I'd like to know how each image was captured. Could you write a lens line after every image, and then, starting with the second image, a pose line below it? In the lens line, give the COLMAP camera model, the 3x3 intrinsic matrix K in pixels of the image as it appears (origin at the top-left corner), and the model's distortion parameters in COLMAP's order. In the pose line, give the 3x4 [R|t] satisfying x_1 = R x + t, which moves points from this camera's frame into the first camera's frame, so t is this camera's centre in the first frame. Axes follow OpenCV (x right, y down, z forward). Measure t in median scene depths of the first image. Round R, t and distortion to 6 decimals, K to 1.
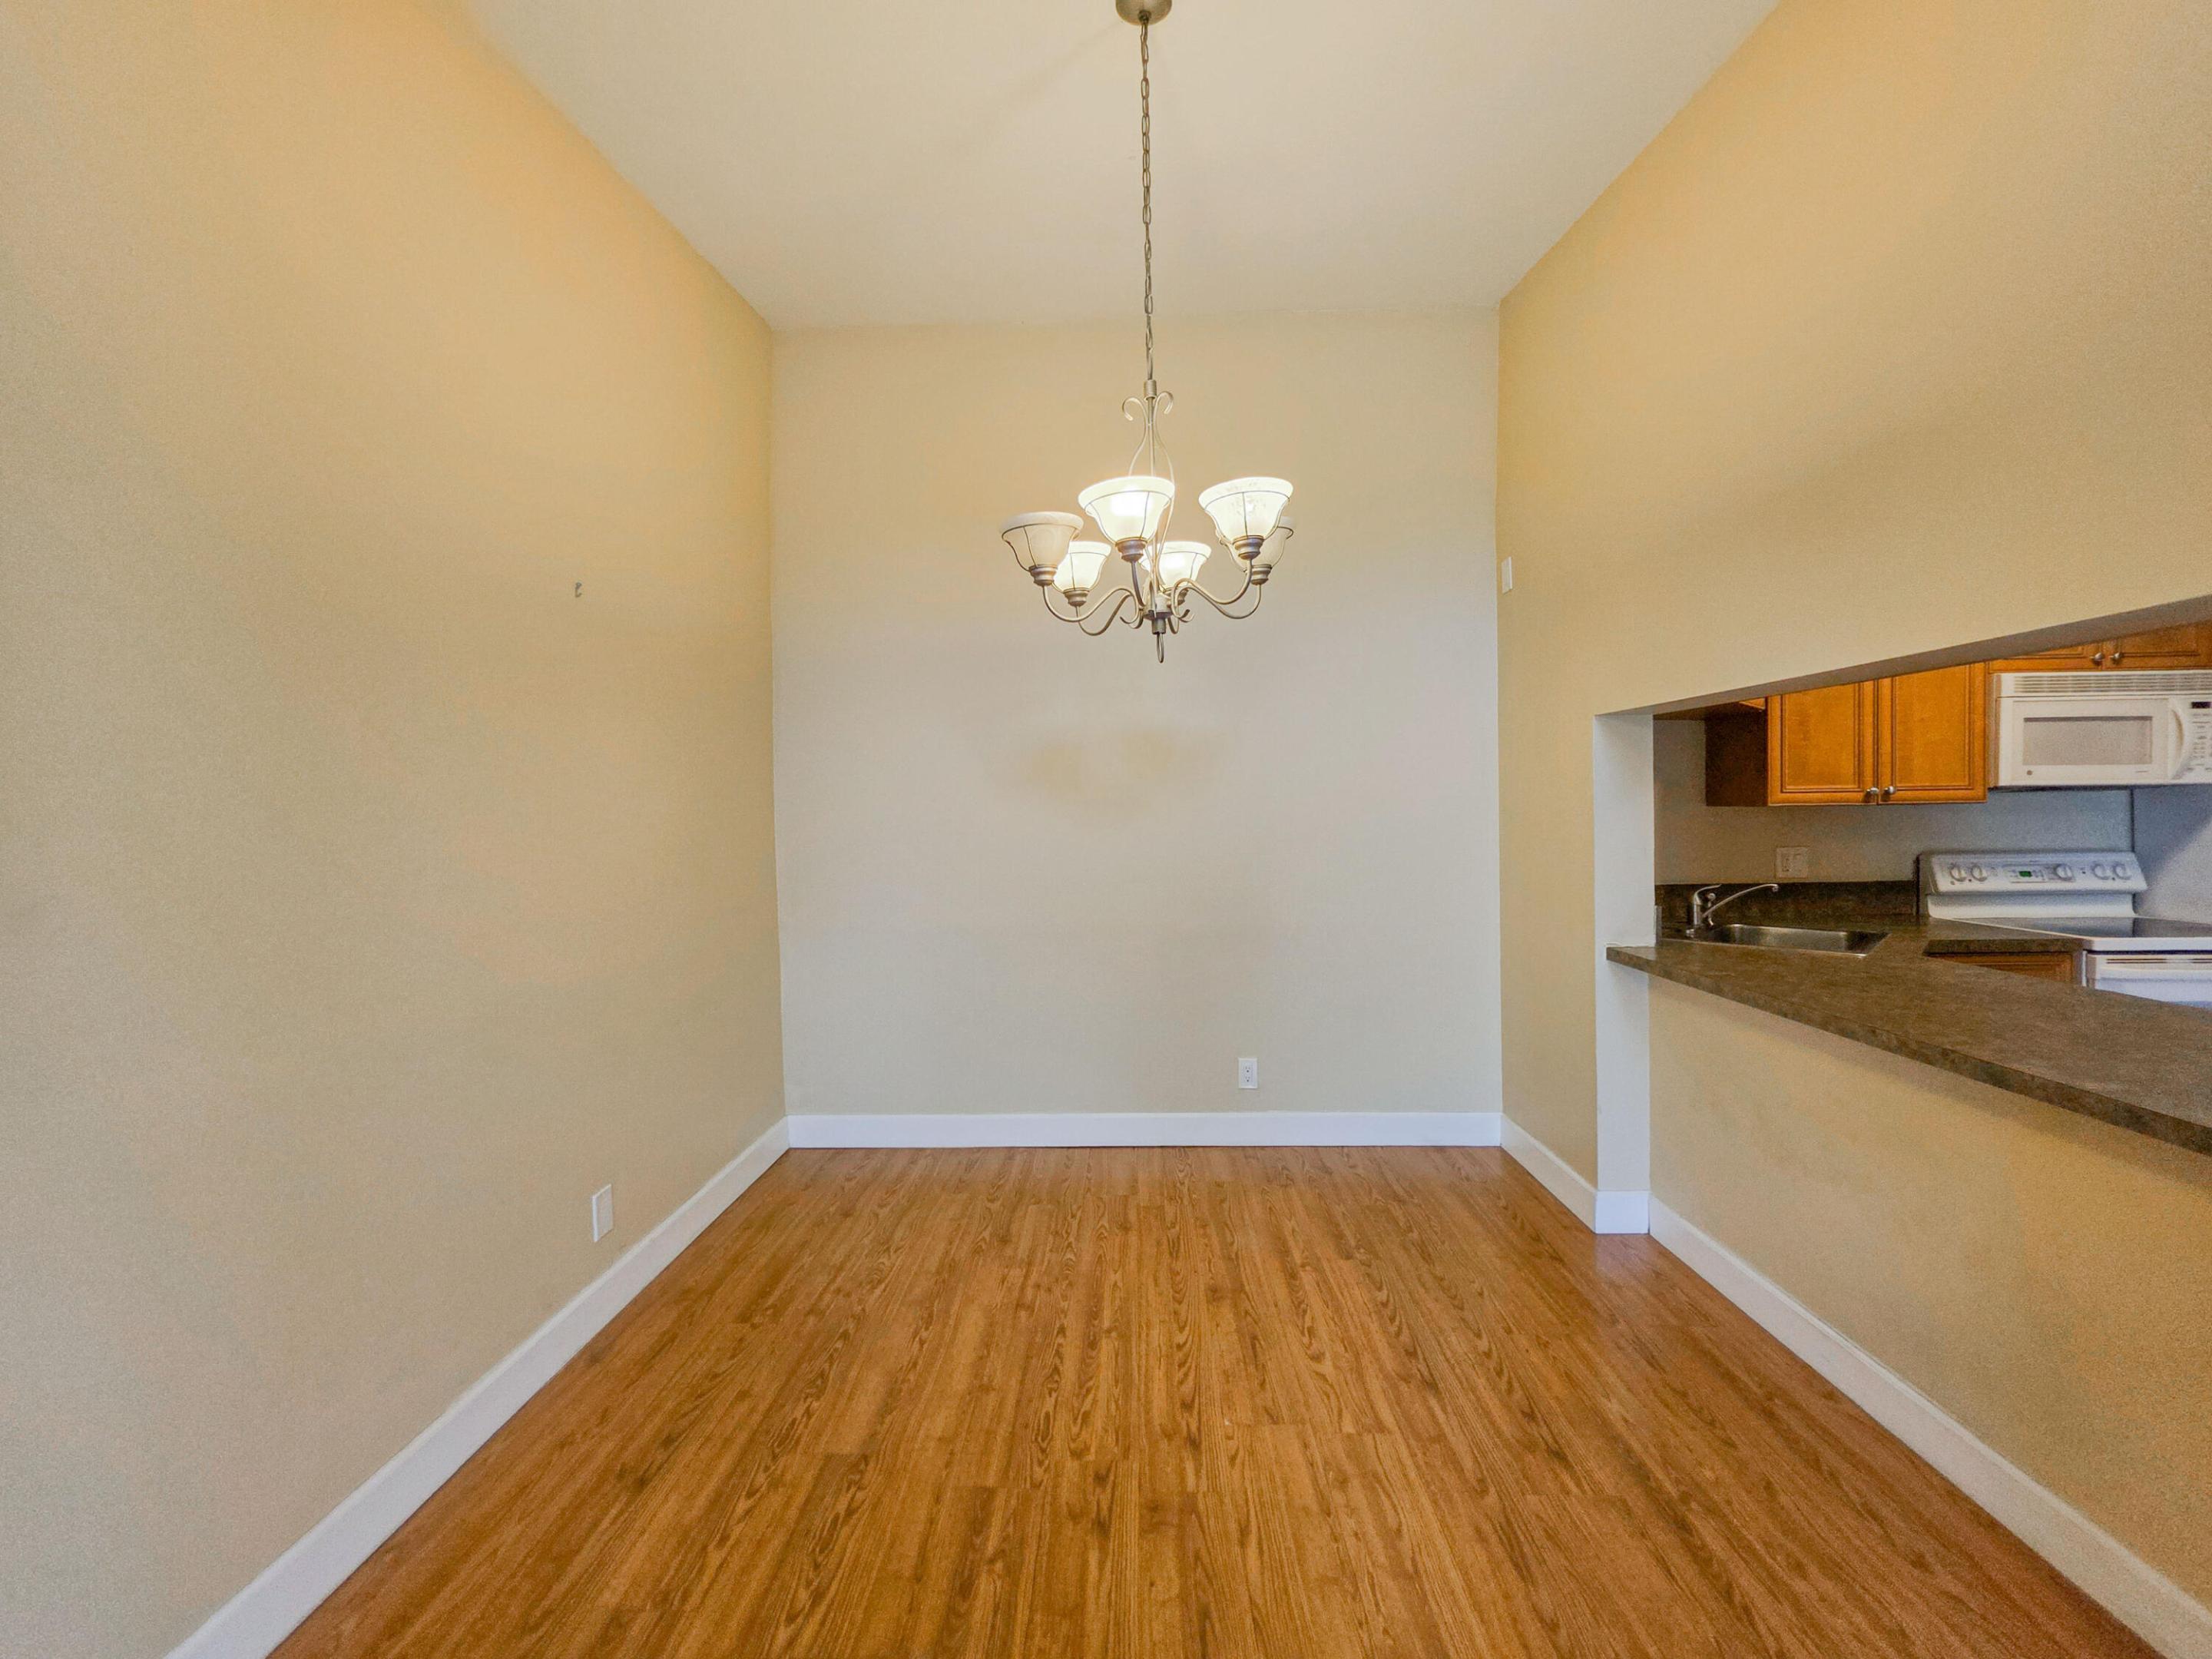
lens RADIAL K [[885.4, 0, 1105.8], [0, 885.4, 825.4], [0, 0, 1]] dist [0.000878, 0.000233]
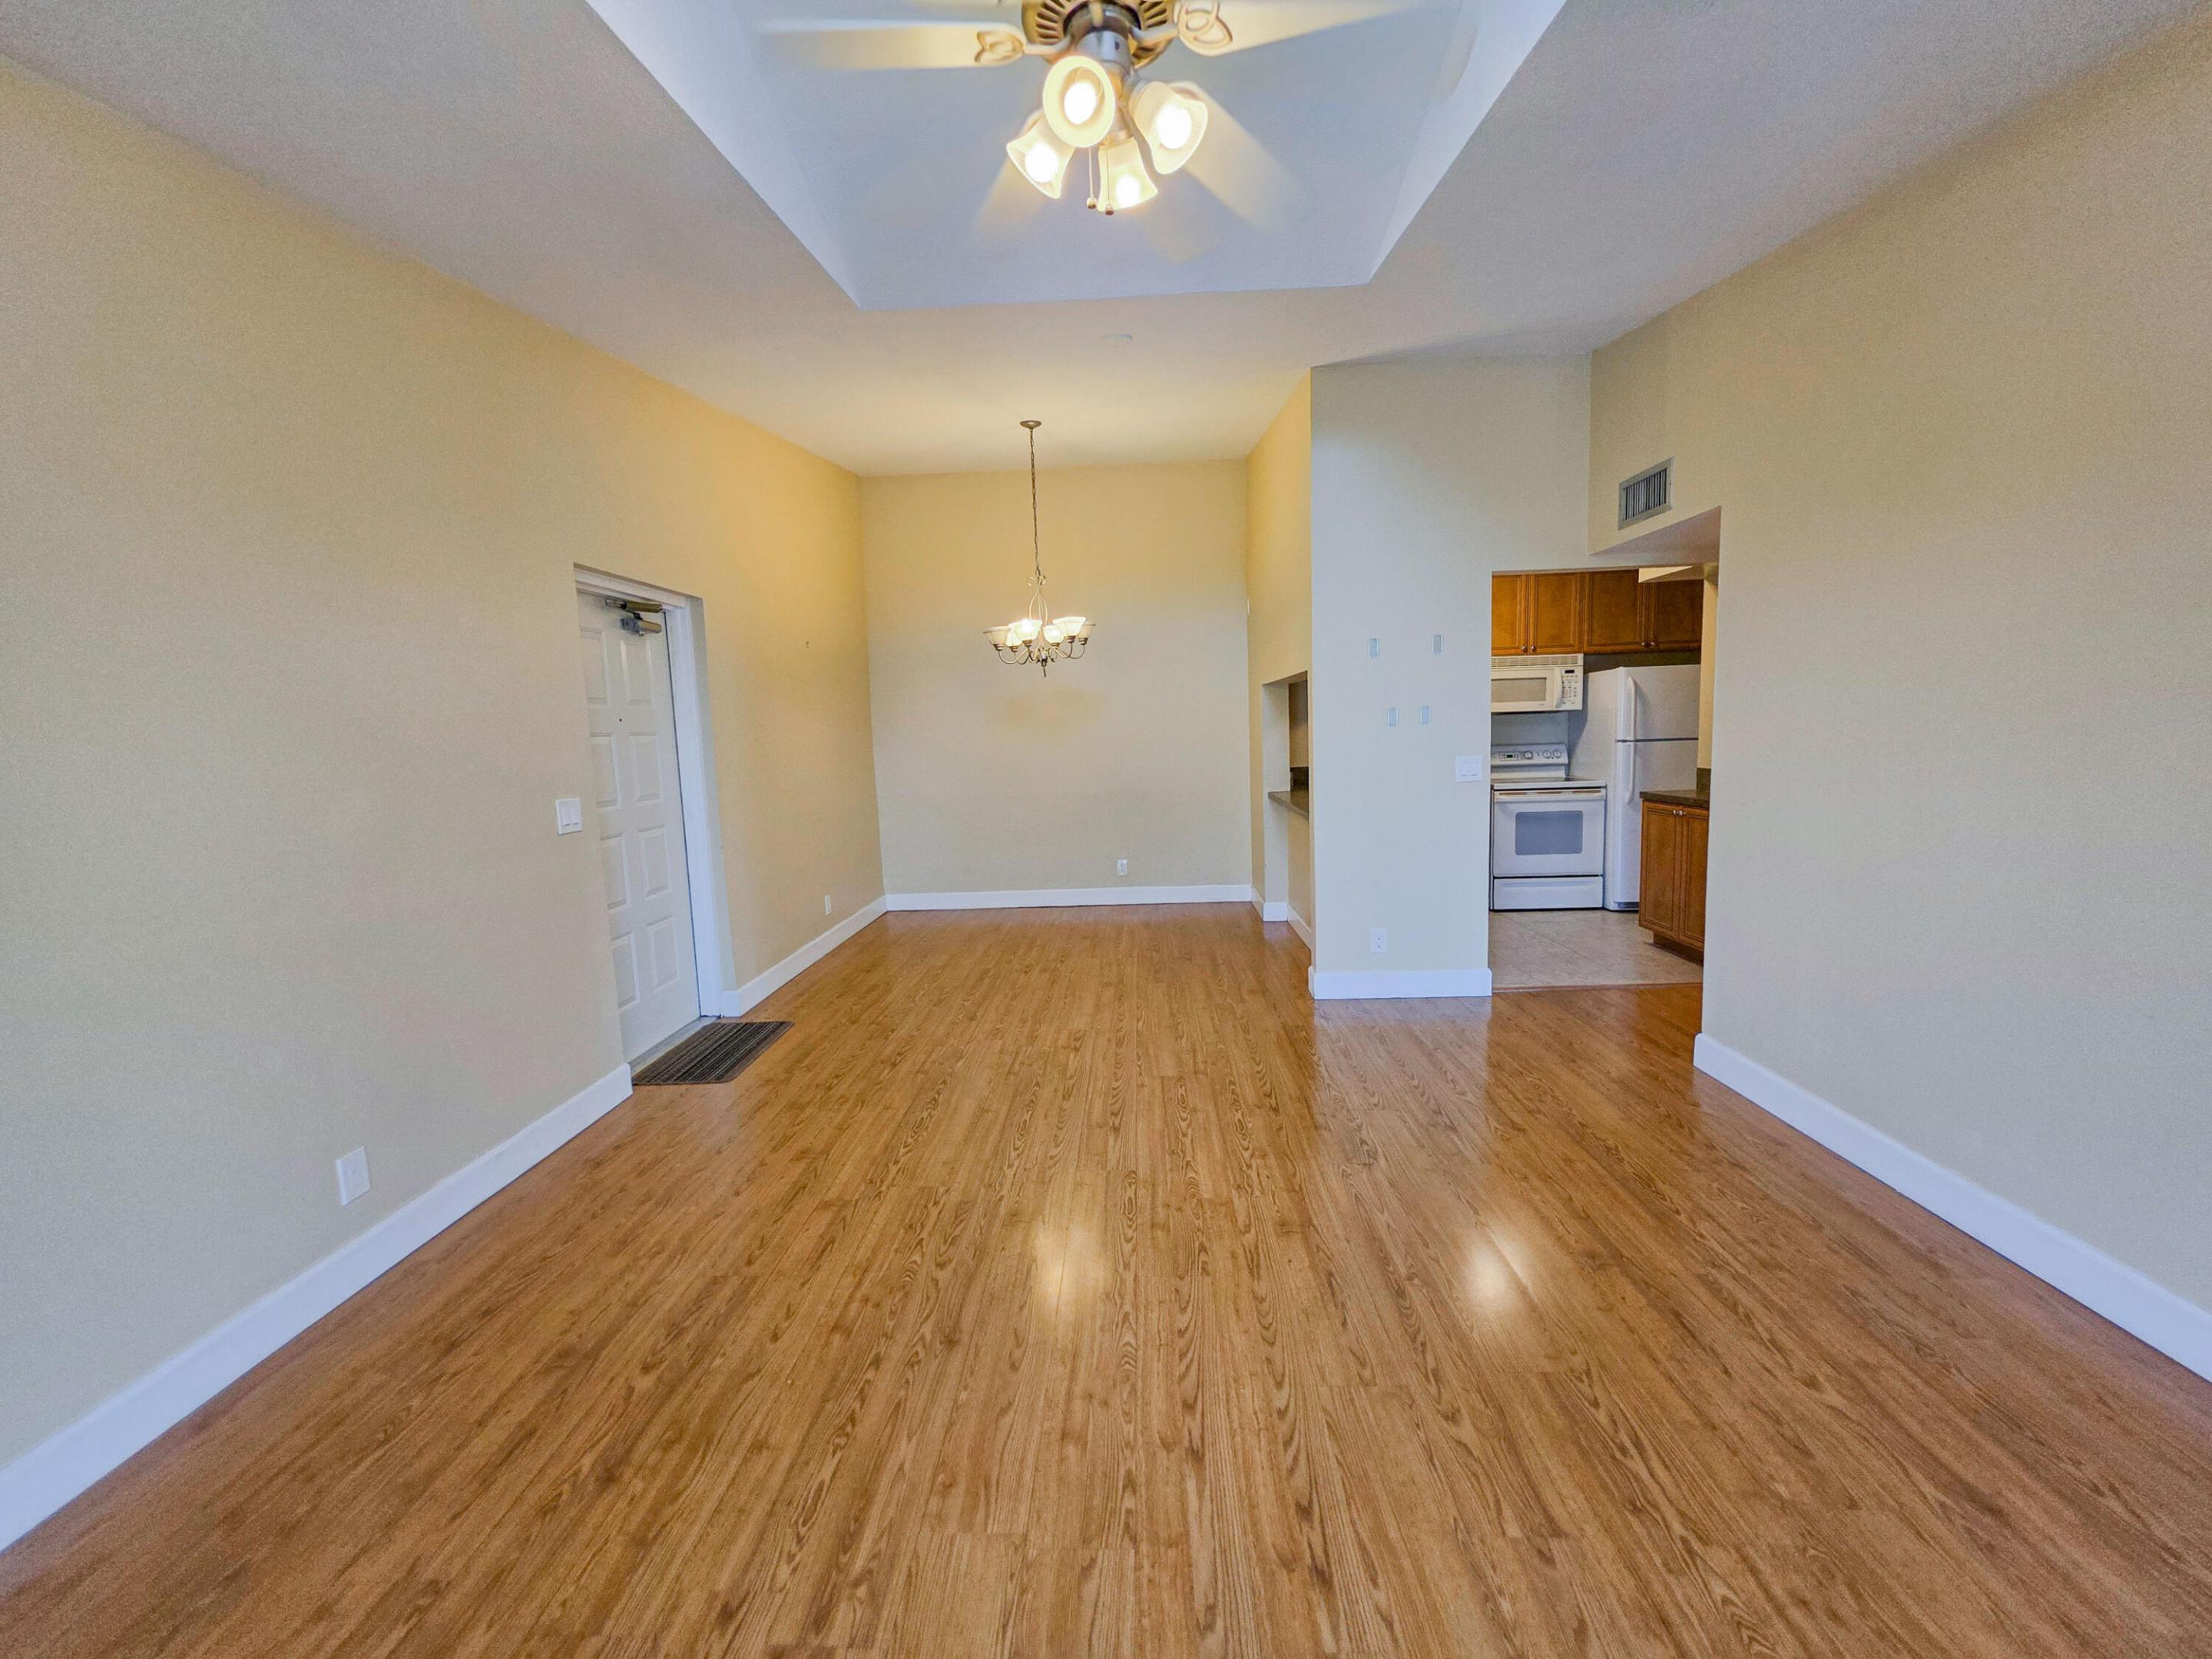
lens RADIAL K [[885.4, 0, 1108.3], [0, 885.4, 825.4], [0, 0, 1]] dist [0.000878, 0.000233]
pose [[0.999816, -0.018390, -0.005453, 0.181421], [0.018810, 0.995688, 0.090841, 0.014122], [0.003759, -0.090927, 0.995851, -1.181249]]
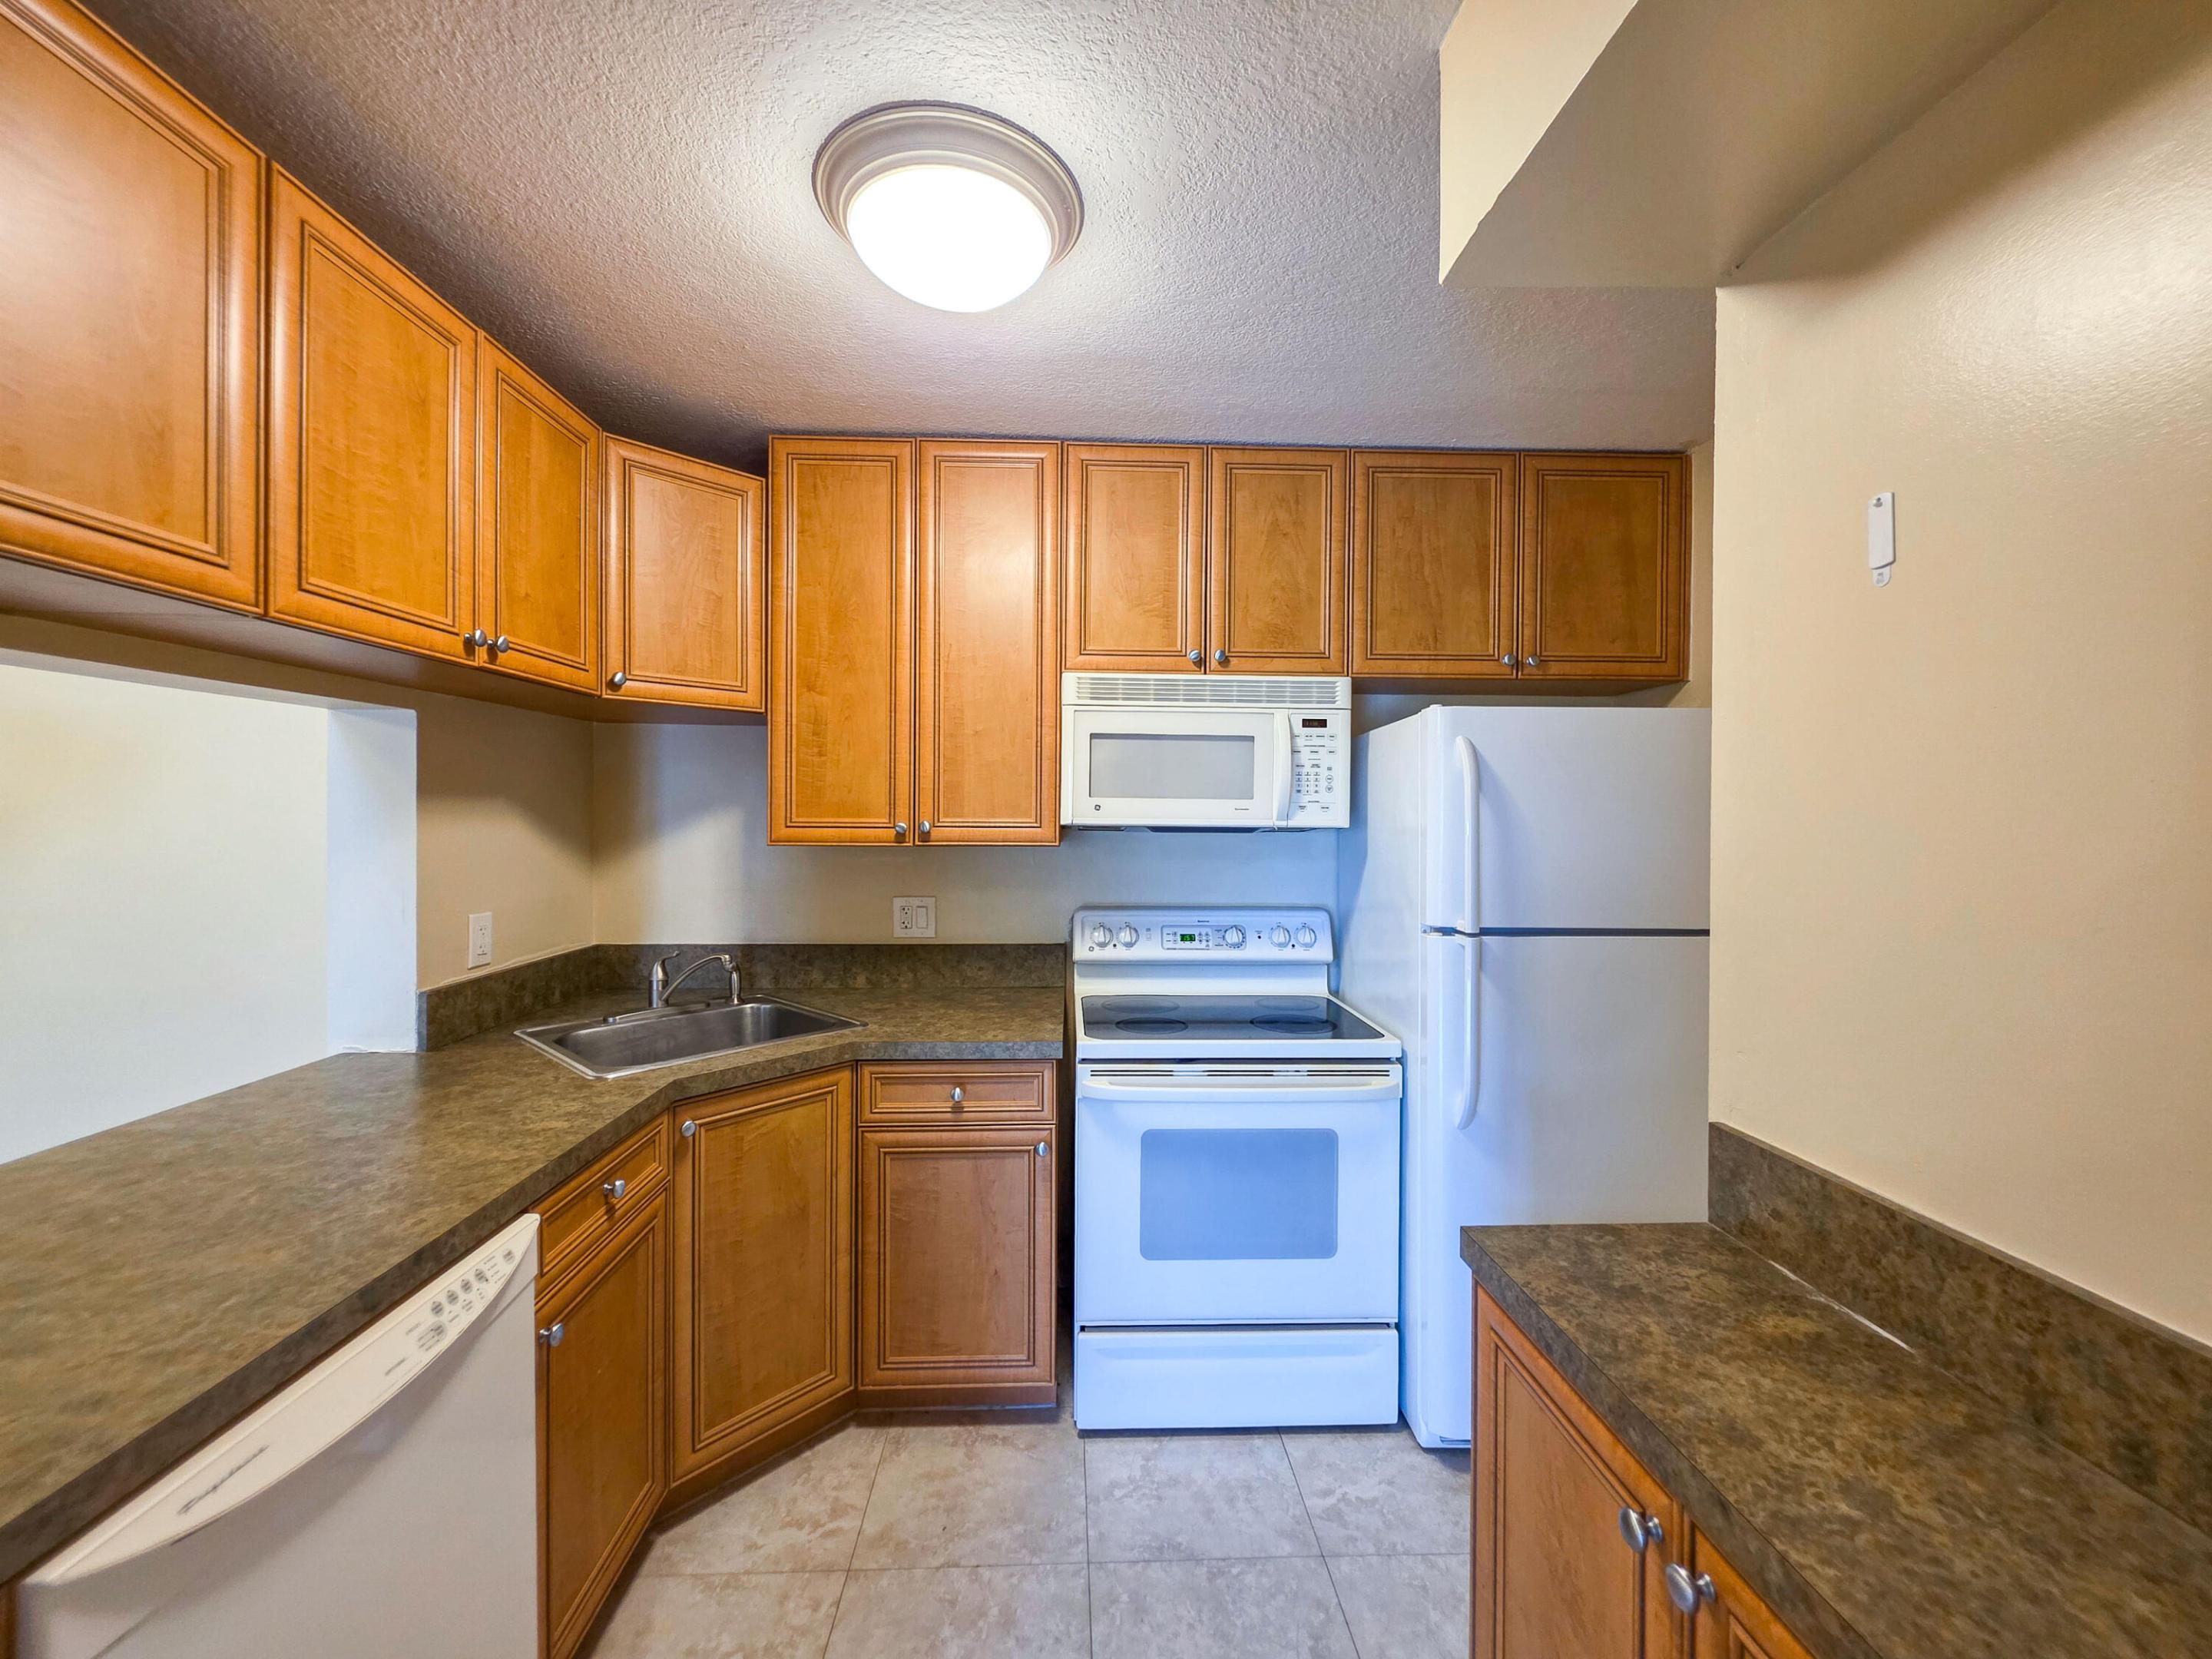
lens RADIAL K [[885.4, 0, 1104.5], [0, 885.4, 824.4], [0, 0, 1]] dist [0.000878, 0.000233]
pose [[0.997178, 0.021515, 0.071929, 1.091625], [-0.020651, 0.999706, -0.012743, -0.039560], [-0.072182, 0.011222, 0.997328, 0.285343]]
